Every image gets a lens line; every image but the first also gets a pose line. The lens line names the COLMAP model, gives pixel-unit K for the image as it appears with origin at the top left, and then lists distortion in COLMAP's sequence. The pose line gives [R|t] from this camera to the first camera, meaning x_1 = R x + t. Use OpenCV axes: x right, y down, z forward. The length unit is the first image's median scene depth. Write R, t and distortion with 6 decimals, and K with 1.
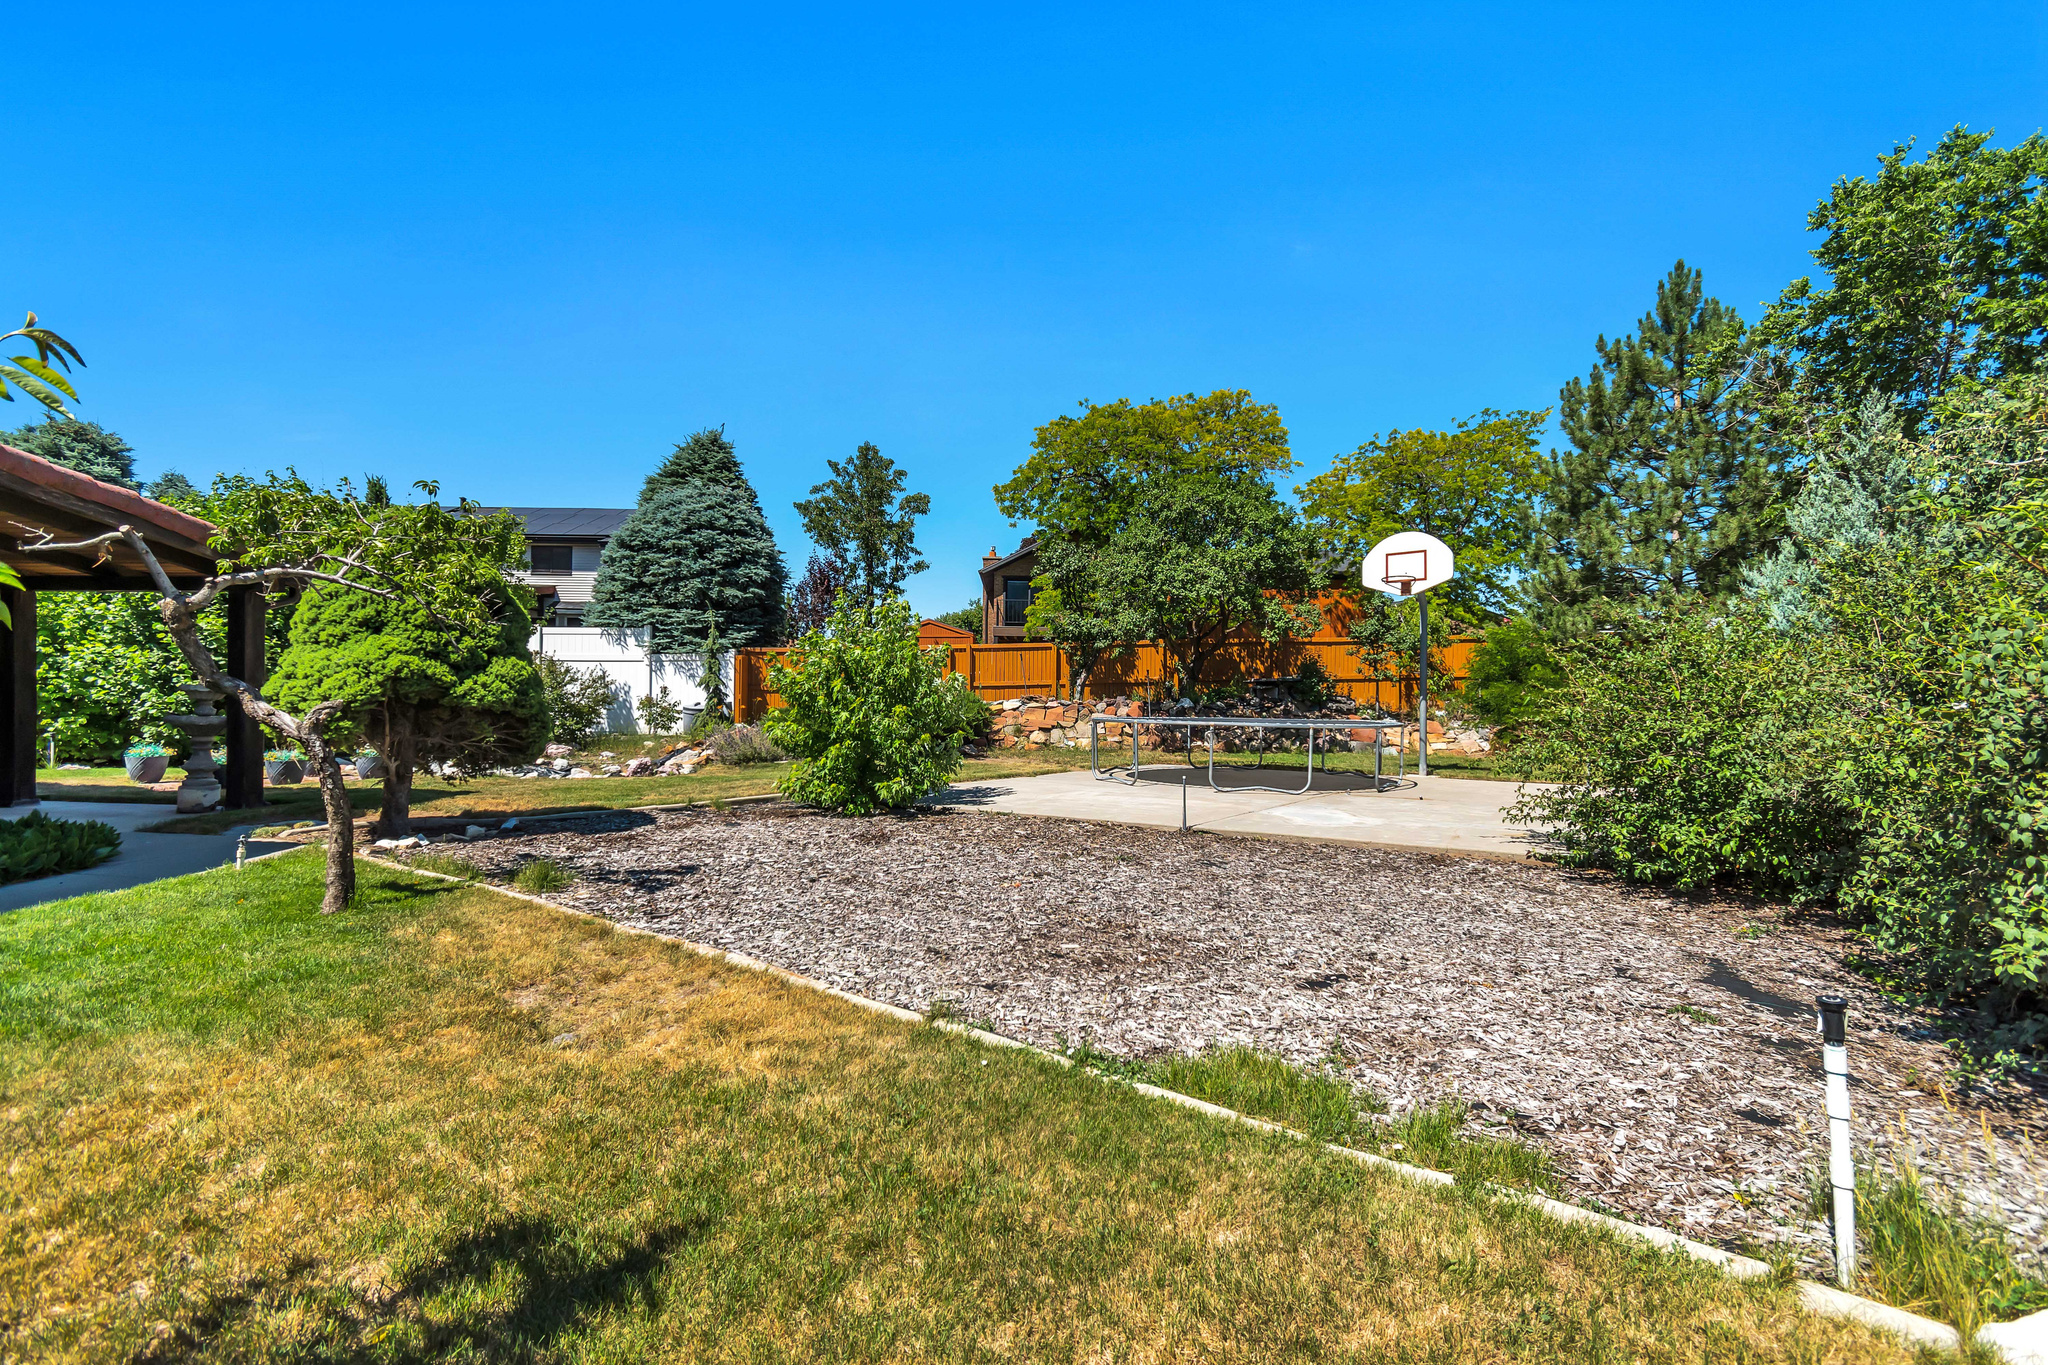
lens RADIAL K [[914.4, 0, 1031.1], [0, 914.4, 680.3], [0, 0, 1]] dist [0.004695, 0.000249]
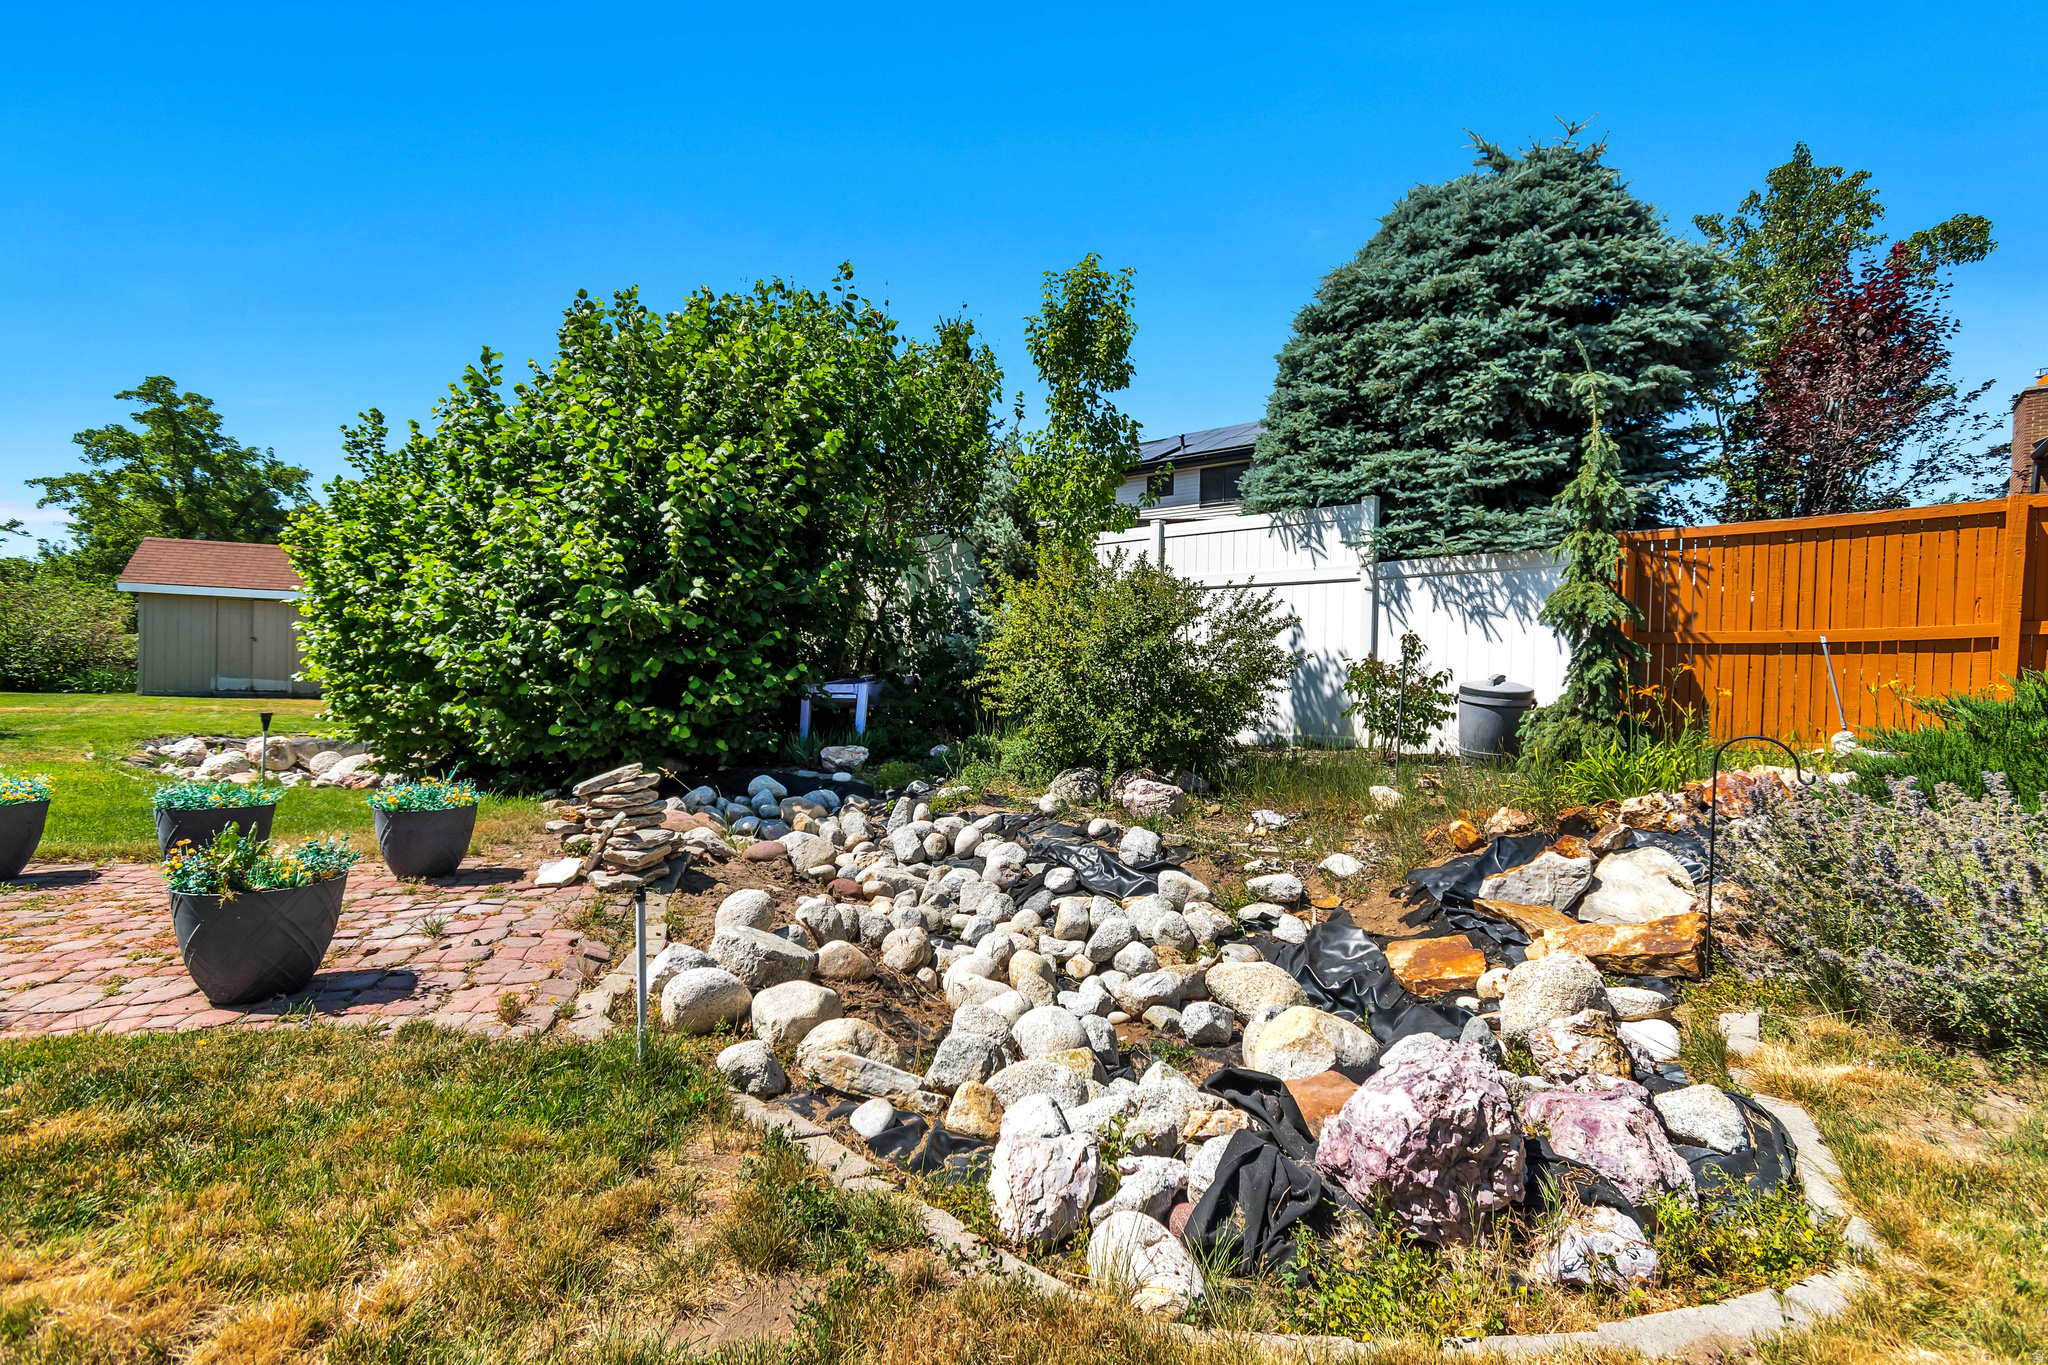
lens RADIAL K [[914.4, 0, 1028.9], [0, 914.4, 681.8], [0, 0, 1]] dist [0.004695, 0.000249]
pose [[0.747987, 0.017428, -0.663485, -0.251823], [-0.000481, 0.999669, 0.025716, 0.016568], [0.663713, -0.018916, 0.747748, 0.569703]]
